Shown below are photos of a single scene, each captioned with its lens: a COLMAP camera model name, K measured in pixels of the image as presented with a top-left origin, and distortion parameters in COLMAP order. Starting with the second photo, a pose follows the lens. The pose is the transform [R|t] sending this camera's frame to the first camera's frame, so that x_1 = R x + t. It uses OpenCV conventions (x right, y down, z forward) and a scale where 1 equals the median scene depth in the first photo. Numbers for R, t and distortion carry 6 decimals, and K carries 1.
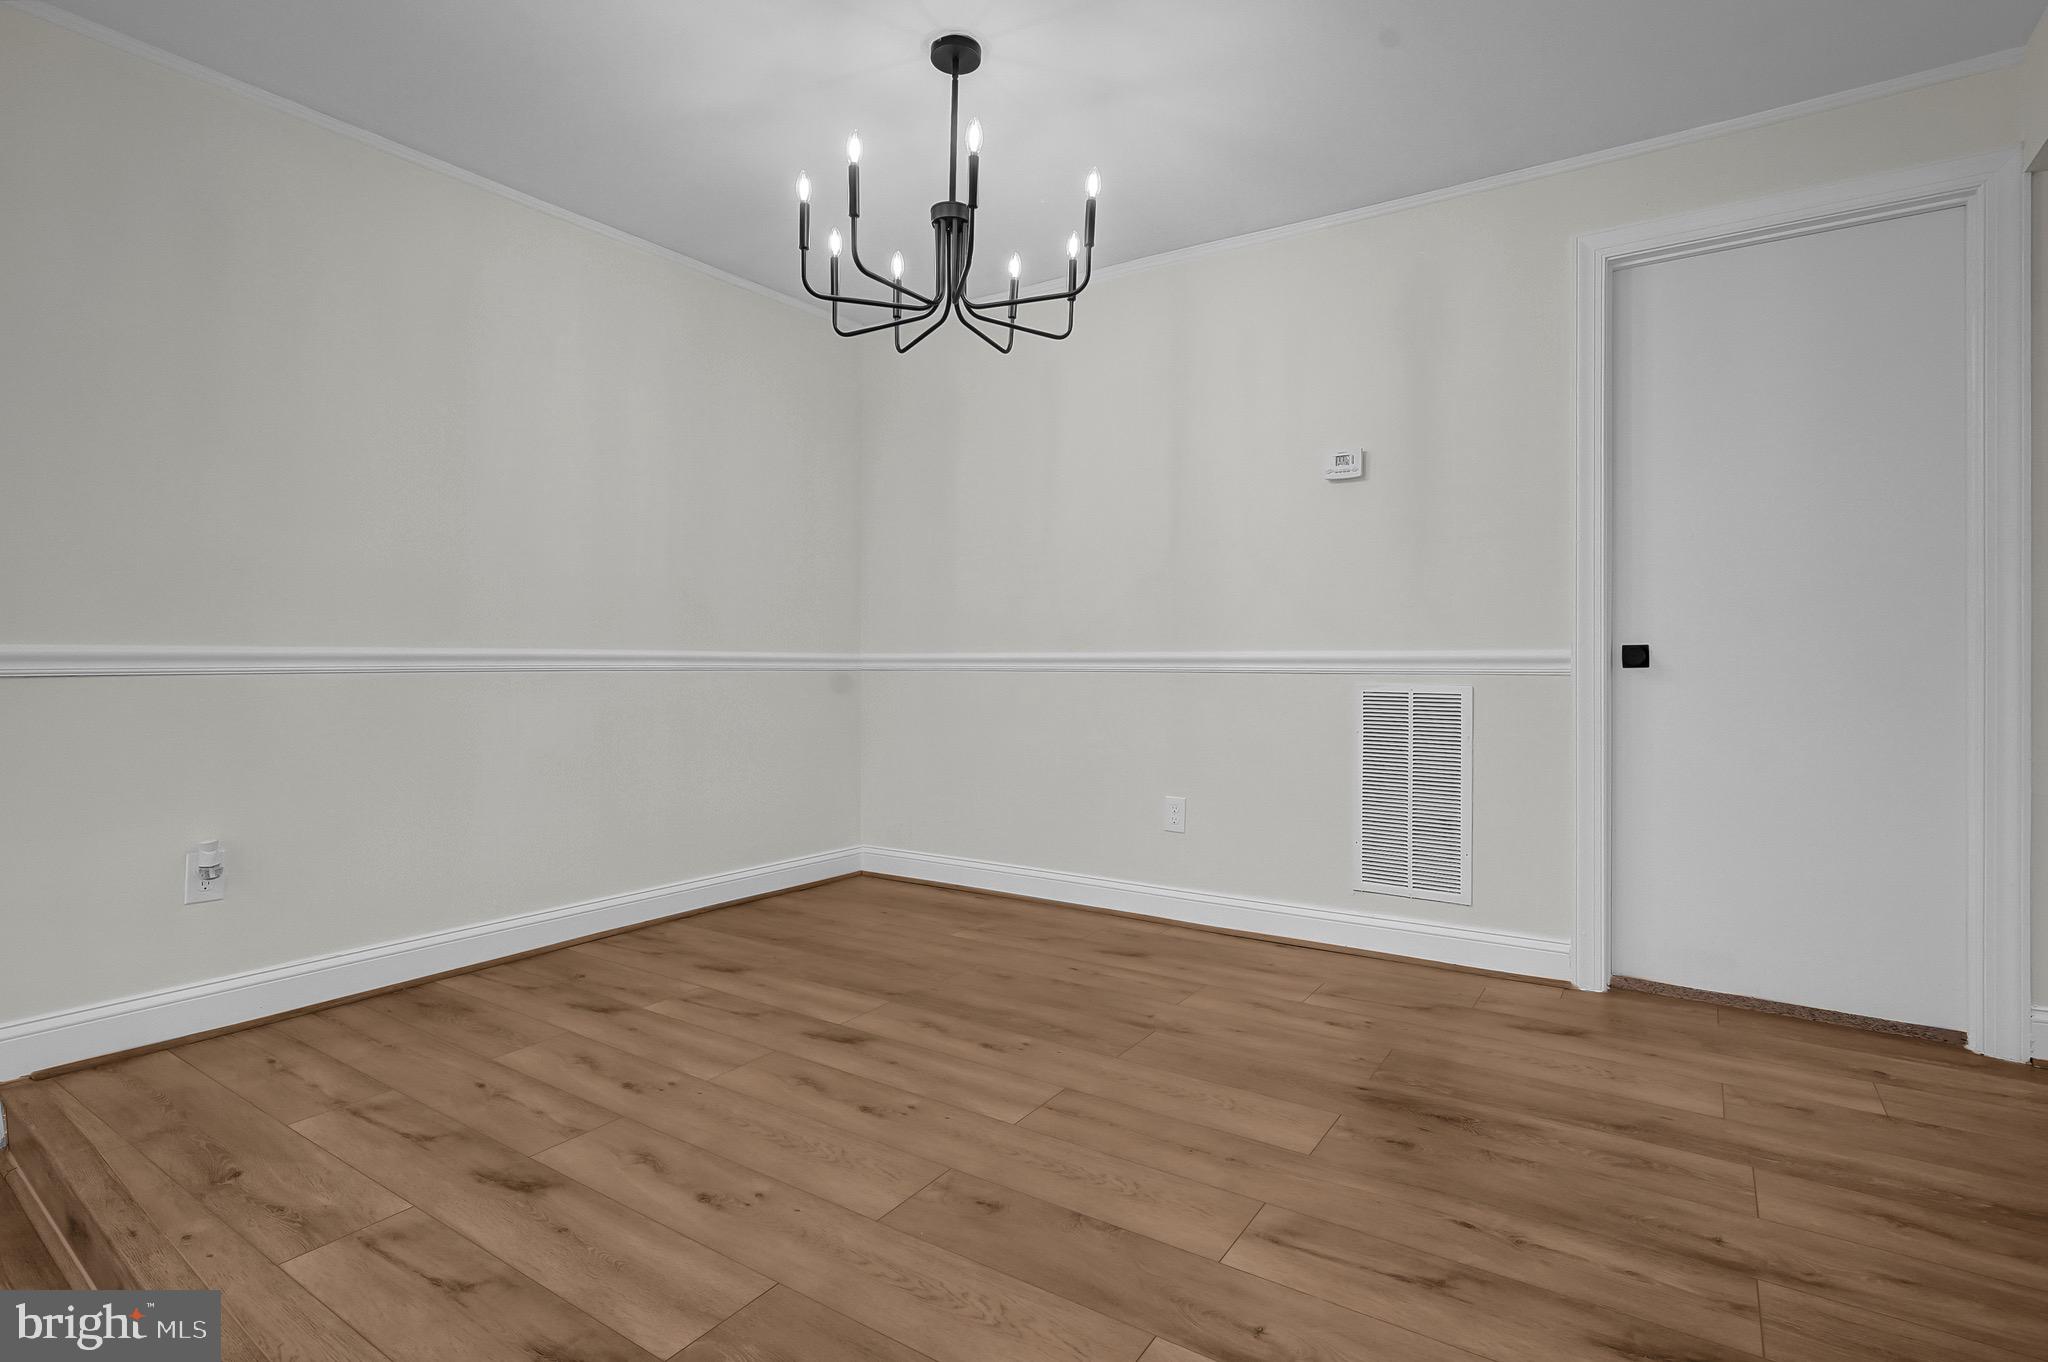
lens RADIAL K [[1006.8, 0, 1014.4], [0, 1006.8, 647.4], [0, 0, 1]] dist [-0.001871, 0.000844]
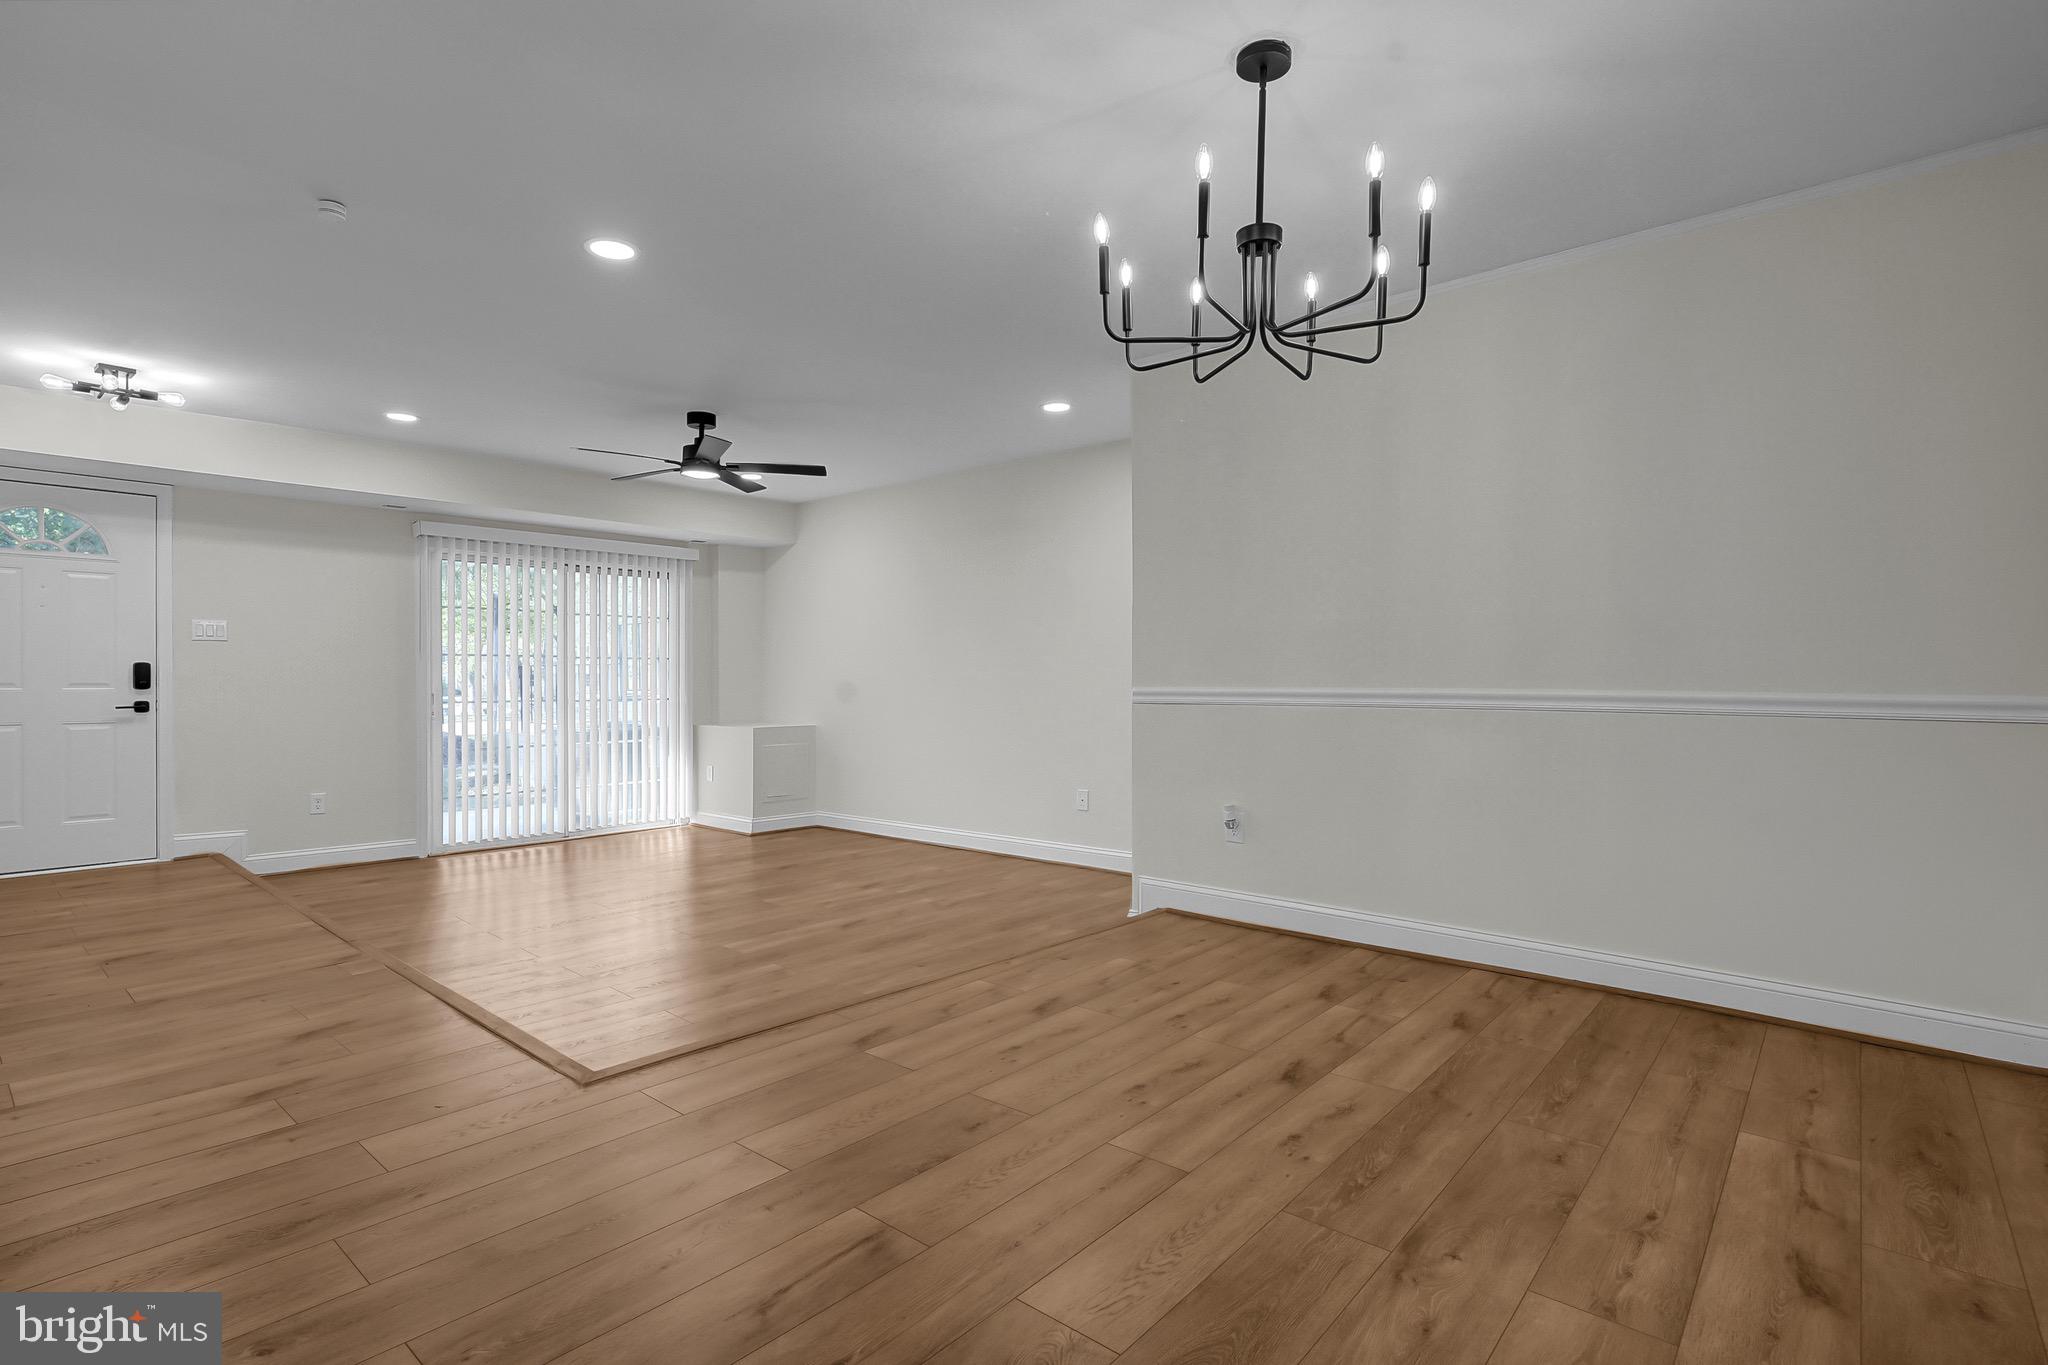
lens RADIAL K [[1001.9, 0, 1024.0], [0, 1001.9, 682.5], [0, 0, 1]] dist [0.000127, 0.000380]
pose [[-0.117512, -0.001198, -0.993071, 0.874844], [0.007390, 0.999971, -0.002081, -0.007966], [0.993044, -0.007584, -0.117499, 0.859364]]
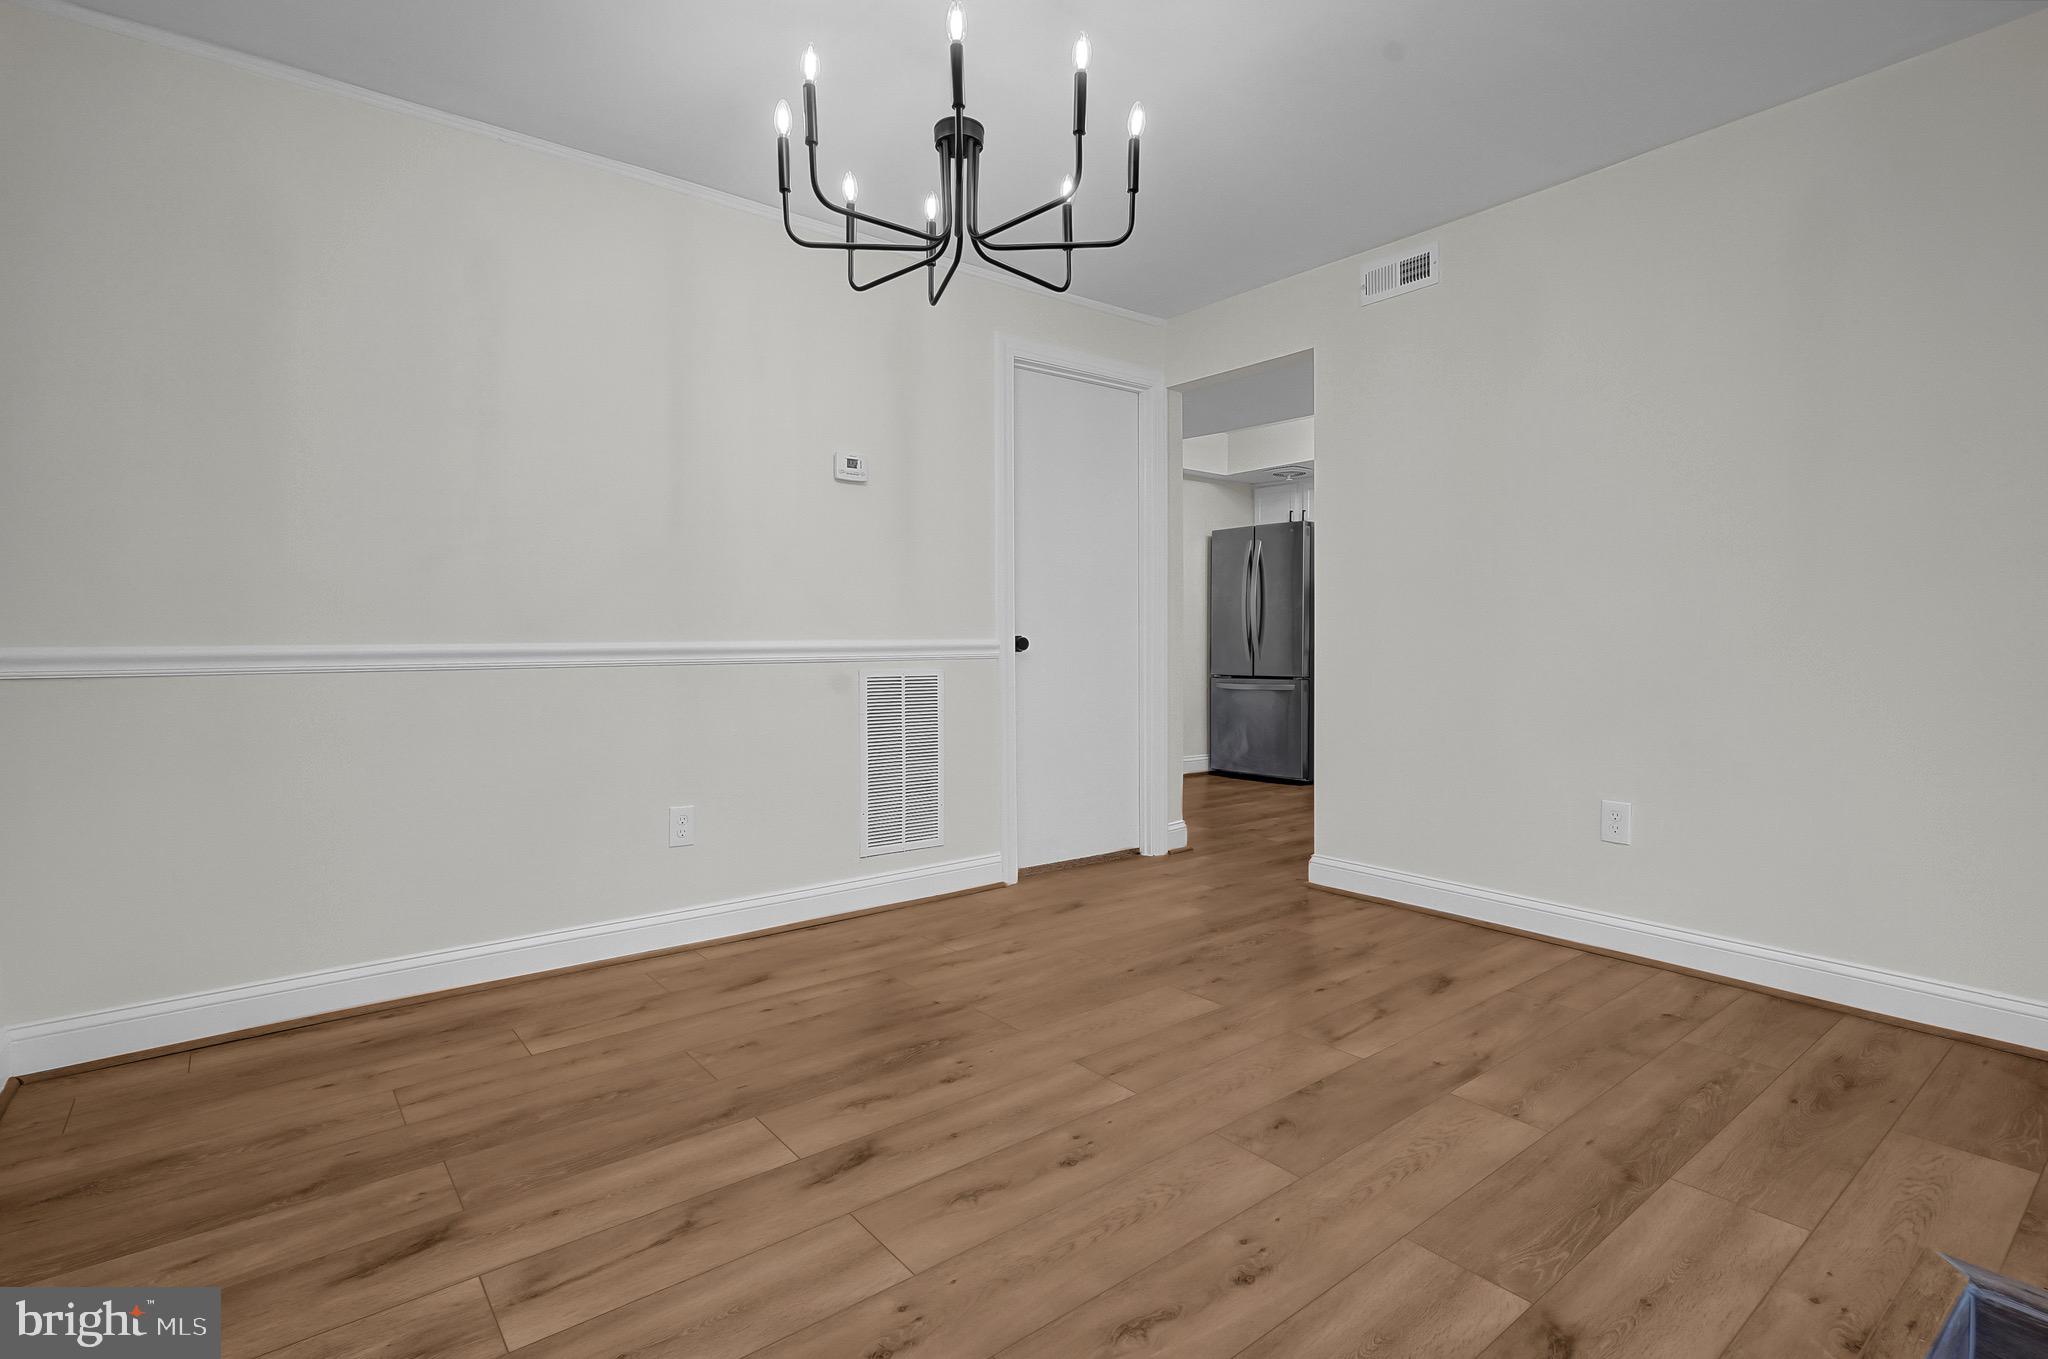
lens RADIAL K [[985.4, 0, 1022.3], [0, 985.4, 650.7], [0, 0, 1]] dist [-0.002398, 0.000135]
pose [[0.299770, -0.011051, 0.953947, -0.832113], [-0.003685, 0.999912, 0.012742, 0.000654], [-0.954004, -0.007335, 0.299703, 0.669105]]
